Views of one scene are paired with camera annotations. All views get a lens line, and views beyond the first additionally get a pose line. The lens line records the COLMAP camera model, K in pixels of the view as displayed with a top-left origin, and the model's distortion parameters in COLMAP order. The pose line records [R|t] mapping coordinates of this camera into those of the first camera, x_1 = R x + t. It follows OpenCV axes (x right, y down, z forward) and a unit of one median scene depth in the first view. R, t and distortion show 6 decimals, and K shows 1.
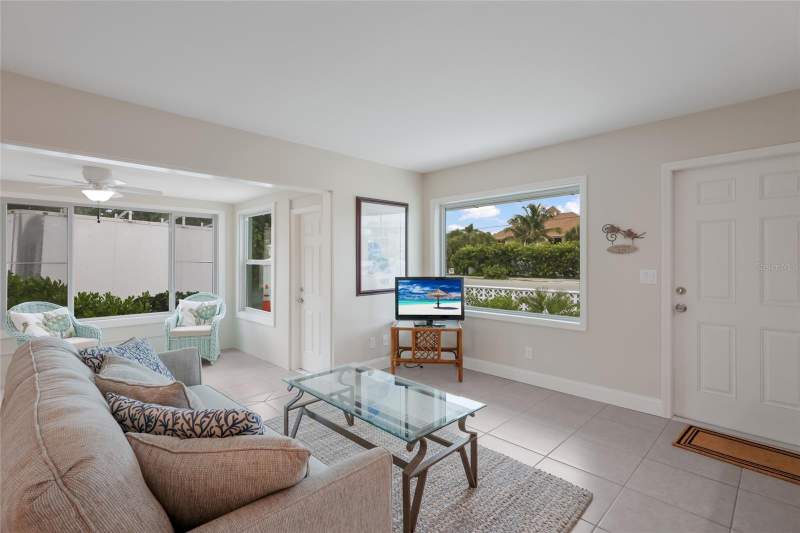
lens RADIAL K [[381.5, 0, 400.9], [0, 381.5, 260.5], [0, 0, 1]] dist [0.002359, -0.000690]
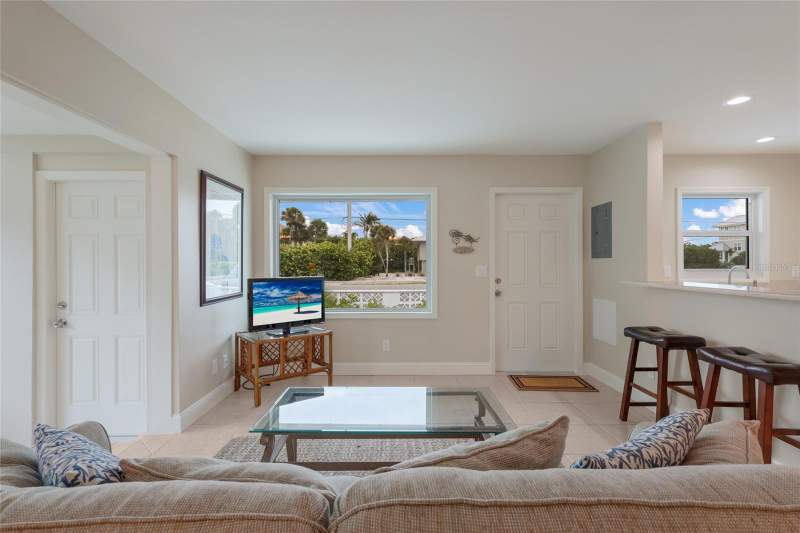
lens RADIAL K [[378.2, 0, 401.6], [0, 378.2, 266.7], [0, 0, 1]] dist [-0.001129, 0.000200]
pose [[0.691378, -0.005248, 0.722474, -0.369394], [0.002829, 0.999986, 0.004556, 0.015030], [-0.722487, -0.001106, 0.691383, 0.223555]]
